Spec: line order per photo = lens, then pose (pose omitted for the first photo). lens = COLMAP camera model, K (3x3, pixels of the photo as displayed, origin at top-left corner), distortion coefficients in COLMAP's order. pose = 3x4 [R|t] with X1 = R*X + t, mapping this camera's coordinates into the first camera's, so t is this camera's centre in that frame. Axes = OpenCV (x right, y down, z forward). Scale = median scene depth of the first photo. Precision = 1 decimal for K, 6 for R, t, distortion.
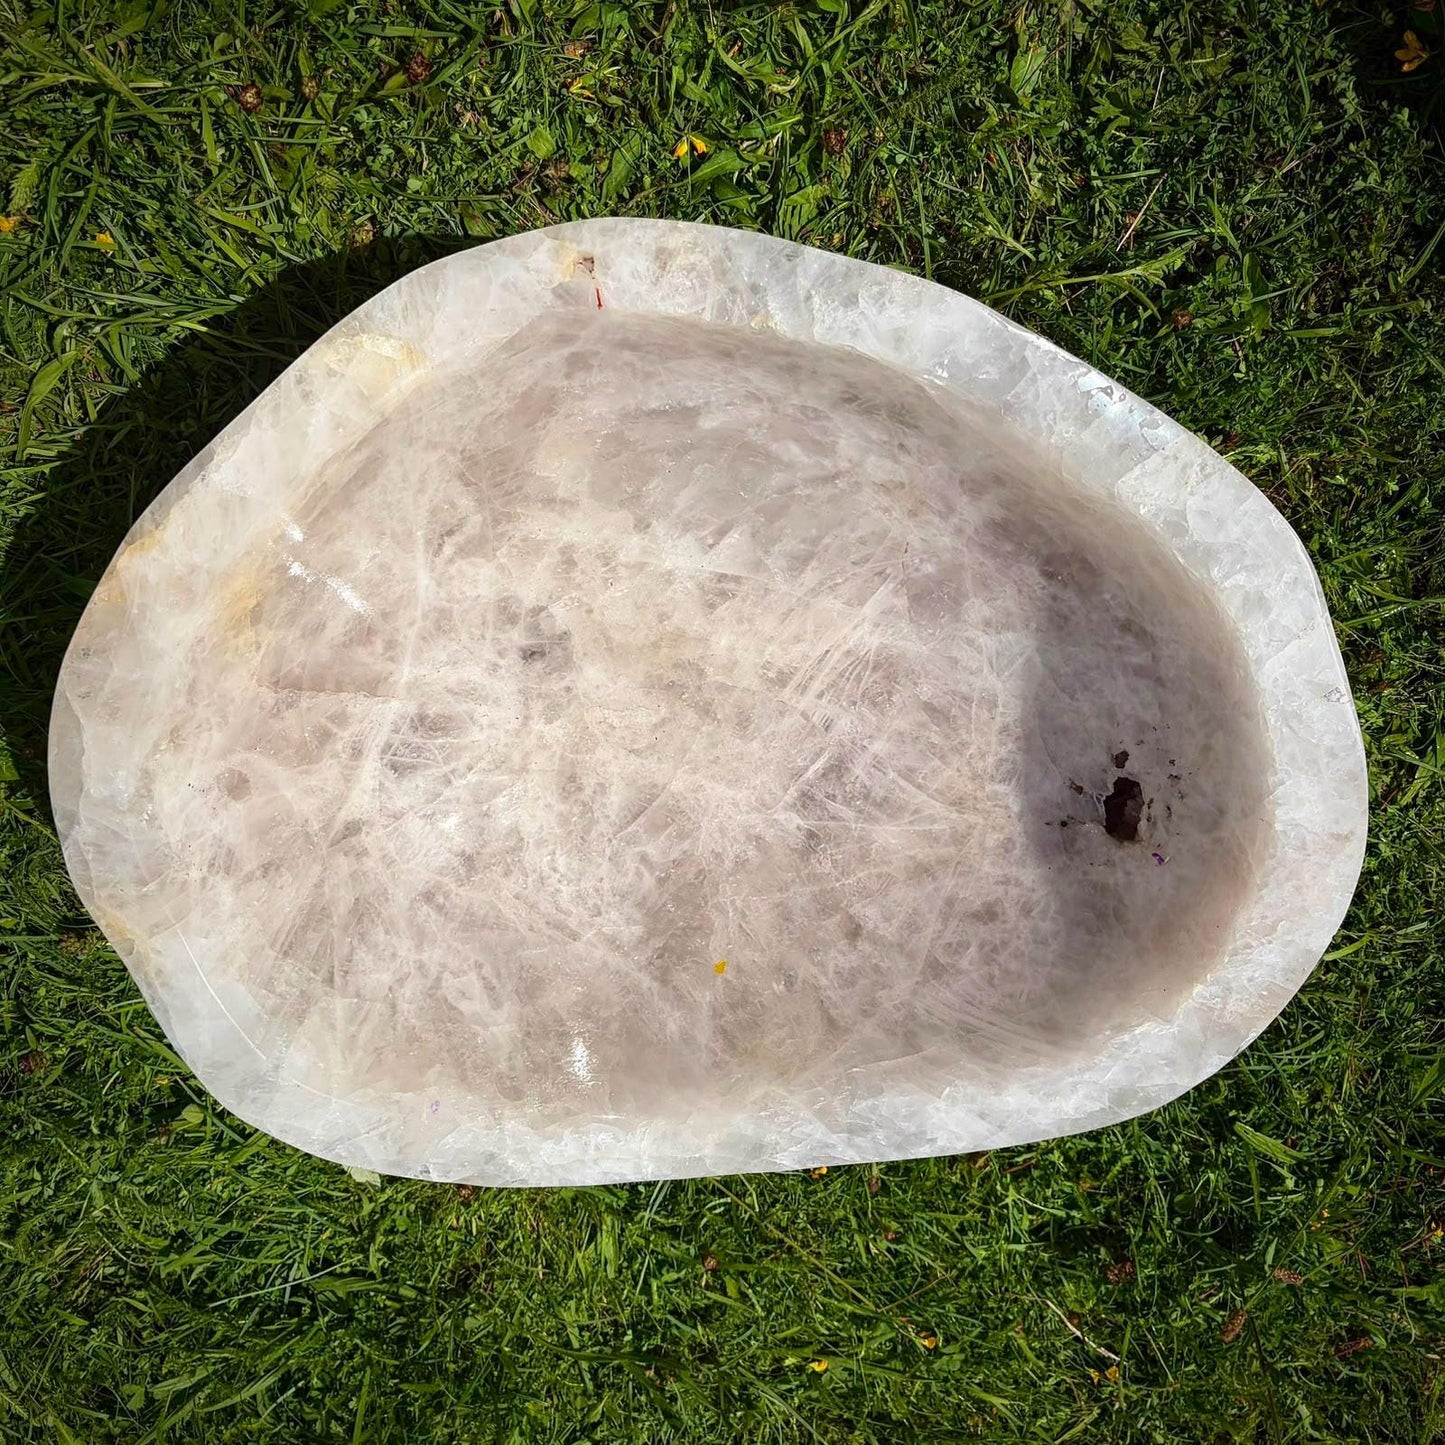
lens RADIAL K [[1501.6, 0, 722.5], [0, 1501.6, 722.5], [0, 0, 1]] dist [-0.010700, 0.071777]
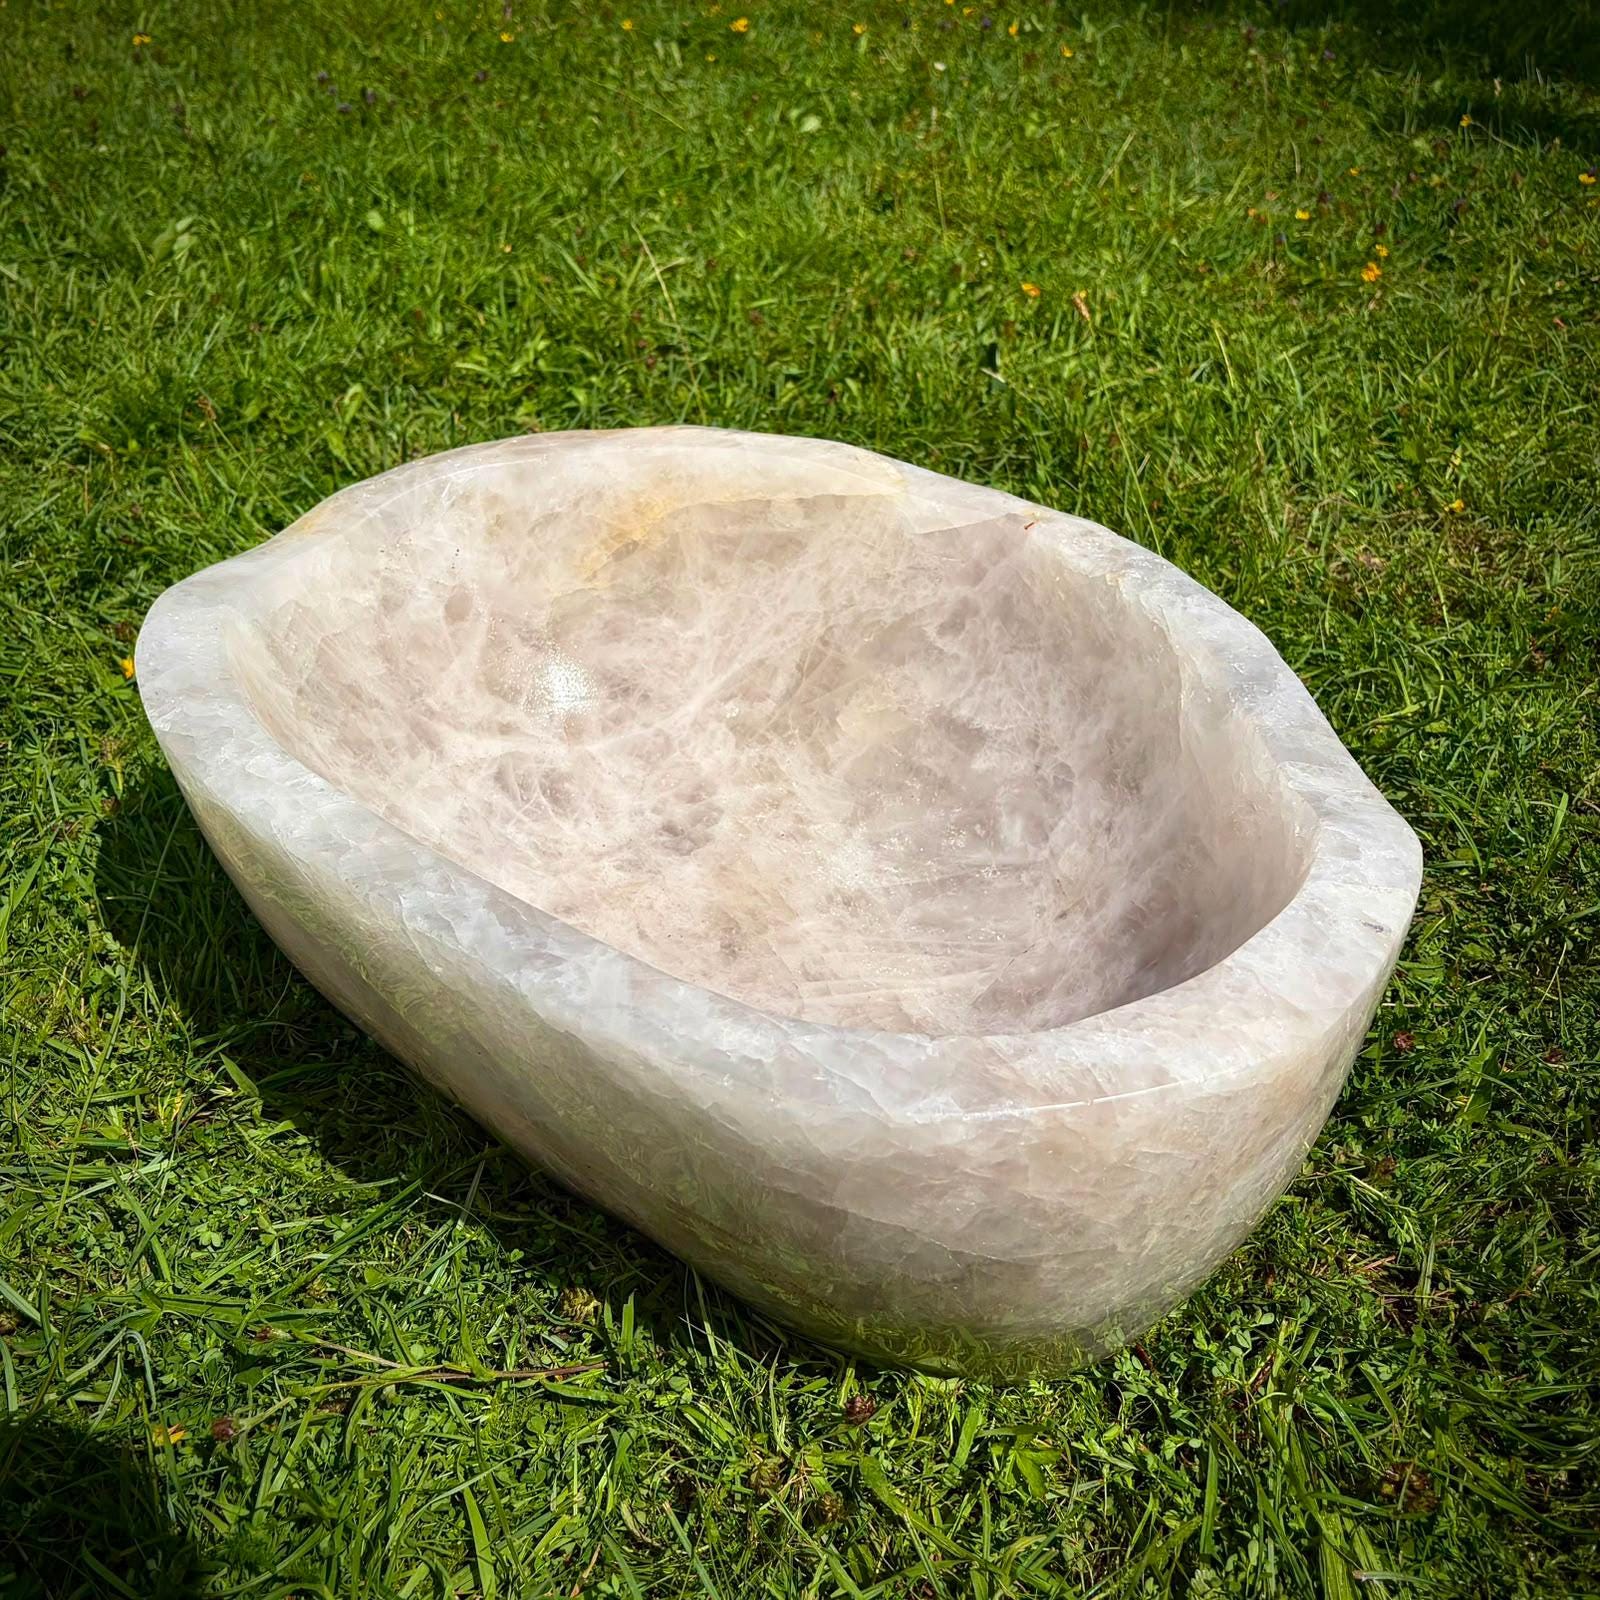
lens RADIAL K [[1662.6, 0, 800.0], [0, 1662.6, 800.0], [0, 0, 1]] dist [-0.010700, 0.071777]
pose [[0.652021, 0.447811, -0.611829, 0.617586], [-0.693855, 0.027094, -0.719605, 0.716563], [-0.305670, 0.893718, 0.328382, 0.629730]]
